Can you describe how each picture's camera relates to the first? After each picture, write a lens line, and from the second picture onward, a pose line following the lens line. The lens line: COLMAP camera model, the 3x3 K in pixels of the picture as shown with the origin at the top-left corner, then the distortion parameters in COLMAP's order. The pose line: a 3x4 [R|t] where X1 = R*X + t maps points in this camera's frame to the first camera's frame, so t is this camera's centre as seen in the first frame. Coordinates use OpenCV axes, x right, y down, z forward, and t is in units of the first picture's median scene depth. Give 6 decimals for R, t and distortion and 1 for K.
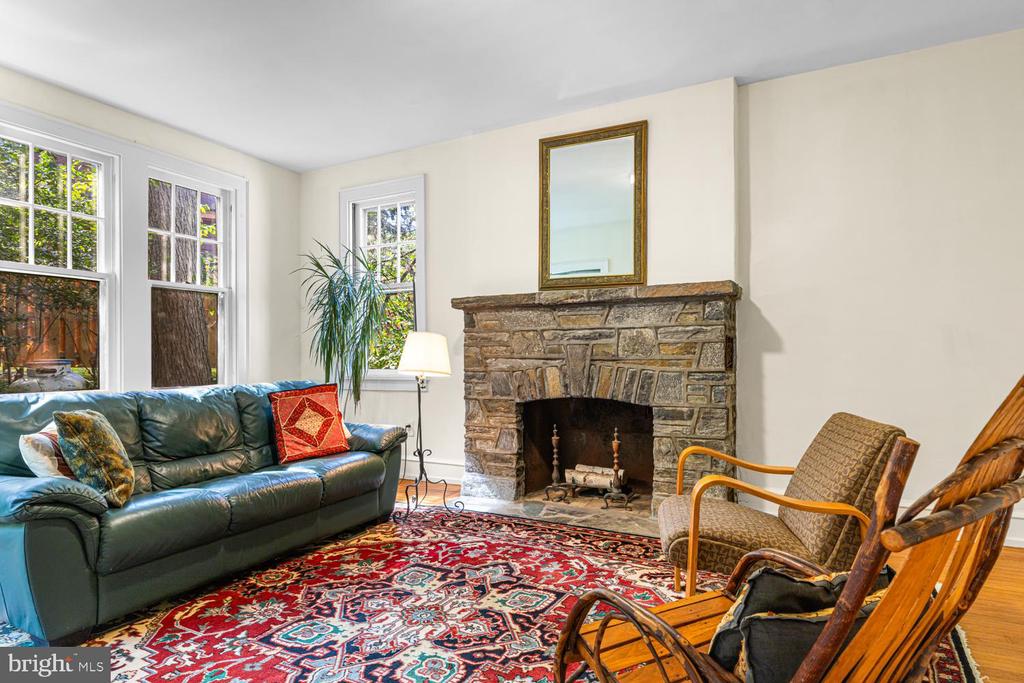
lens RADIAL K [[585.4, 0, 511.9], [0, 585.4, 339.4], [0, 0, 1]] dist [0.006205, 0.000427]
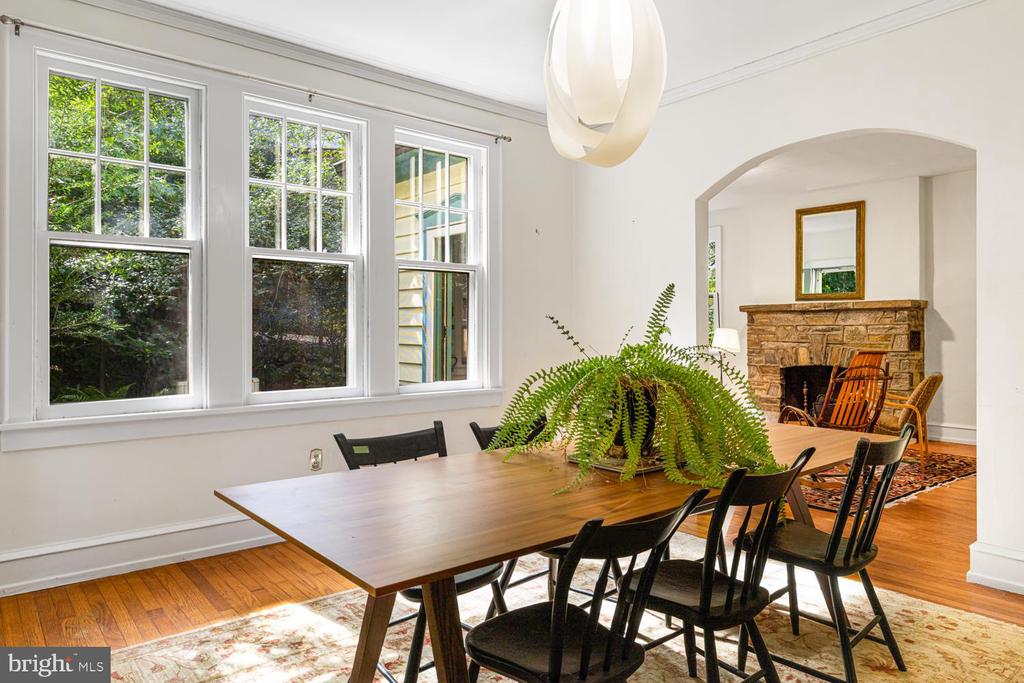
lens RADIAL K [[654.9, 0, 514.8], [0, 654.9, 313.3], [0, 0, 1]] dist [0.010716, 0.002507]
pose [[0.918889, -0.001205, -0.394514, 0.058343], [-0.000332, 0.999993, -0.003829, -0.049102], [0.394516, 0.003650, 0.918882, -1.204098]]
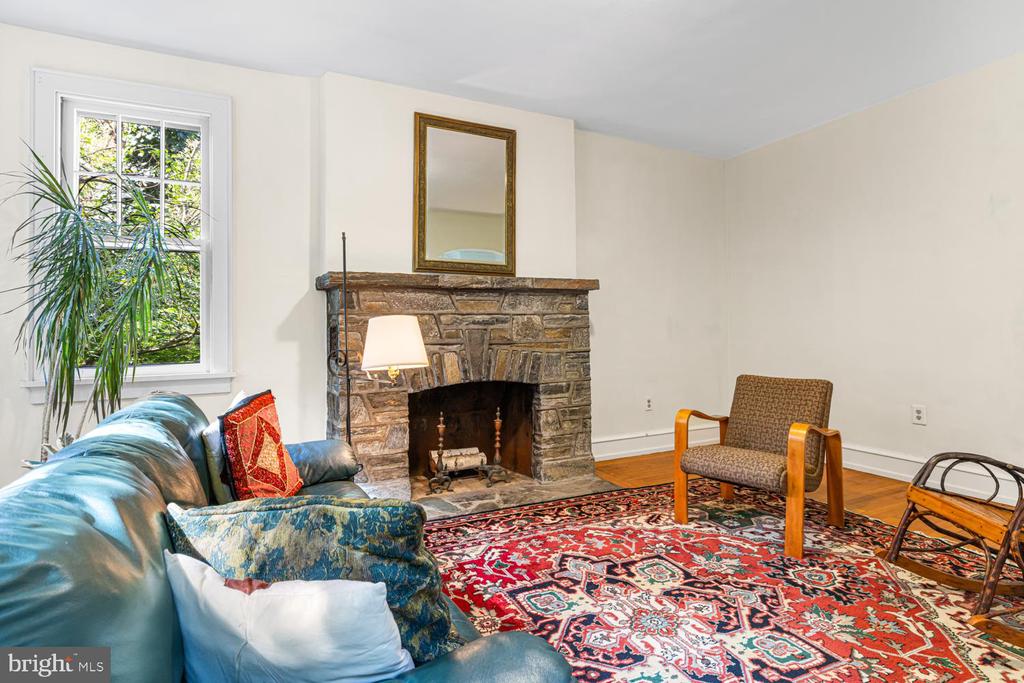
lens RADIAL K [[544.8, 0, 488.9], [0, 544.8, 300.0], [0, 0, 1]] dist [0.010242, -0.002081]
pose [[0.590843, 0.038710, 0.805857, -0.690584], [-0.014260, 0.999193, -0.037542, -0.007409], [-0.806660, 0.010690, 0.590919, 0.457924]]
